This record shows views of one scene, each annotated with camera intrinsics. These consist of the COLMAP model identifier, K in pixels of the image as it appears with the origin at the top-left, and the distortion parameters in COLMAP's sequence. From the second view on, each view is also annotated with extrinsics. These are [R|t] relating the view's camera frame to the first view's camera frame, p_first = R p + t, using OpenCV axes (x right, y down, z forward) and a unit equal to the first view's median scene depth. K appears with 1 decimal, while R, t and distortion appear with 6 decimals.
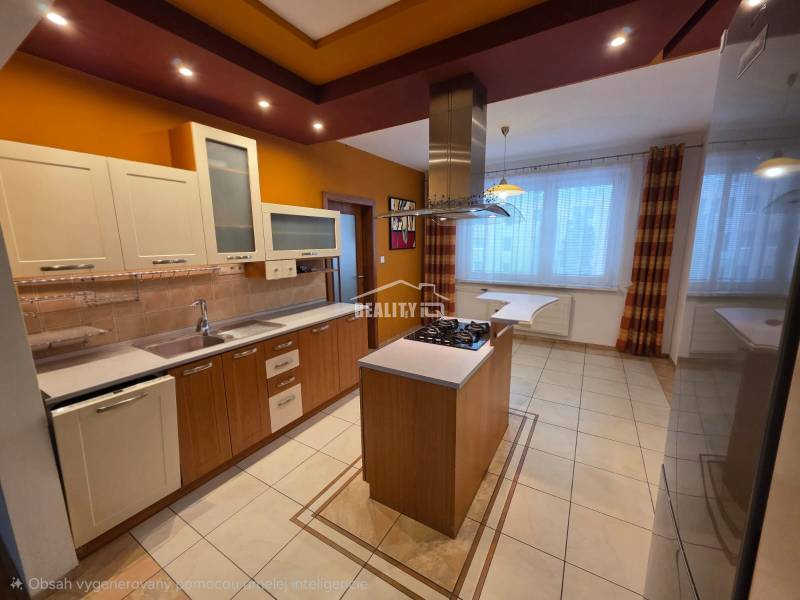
lens RADIAL K [[318.4, 0, 402.3], [0, 318.4, 297.7], [0, 0, 1]] dist [0.000161, 0.000400]
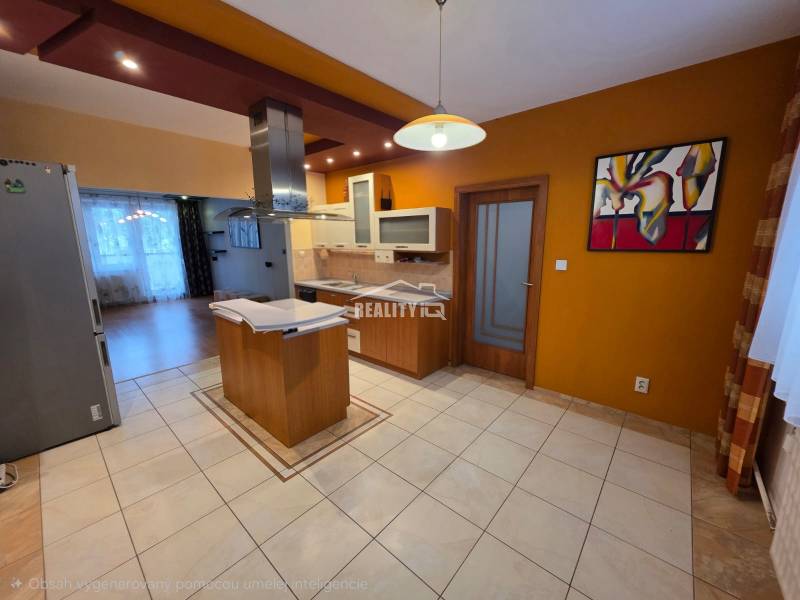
lens RADIAL K [[318.4, 0, 402.0], [0, 318.4, 298.1], [0, 0, 1]] dist [0.000161, 0.000400]
pose [[-0.176372, 0.193279, -0.965161, 0.983901], [-0.163950, 0.961067, 0.222419, -0.231404], [0.970574, 0.197467, -0.137817, 1.263300]]
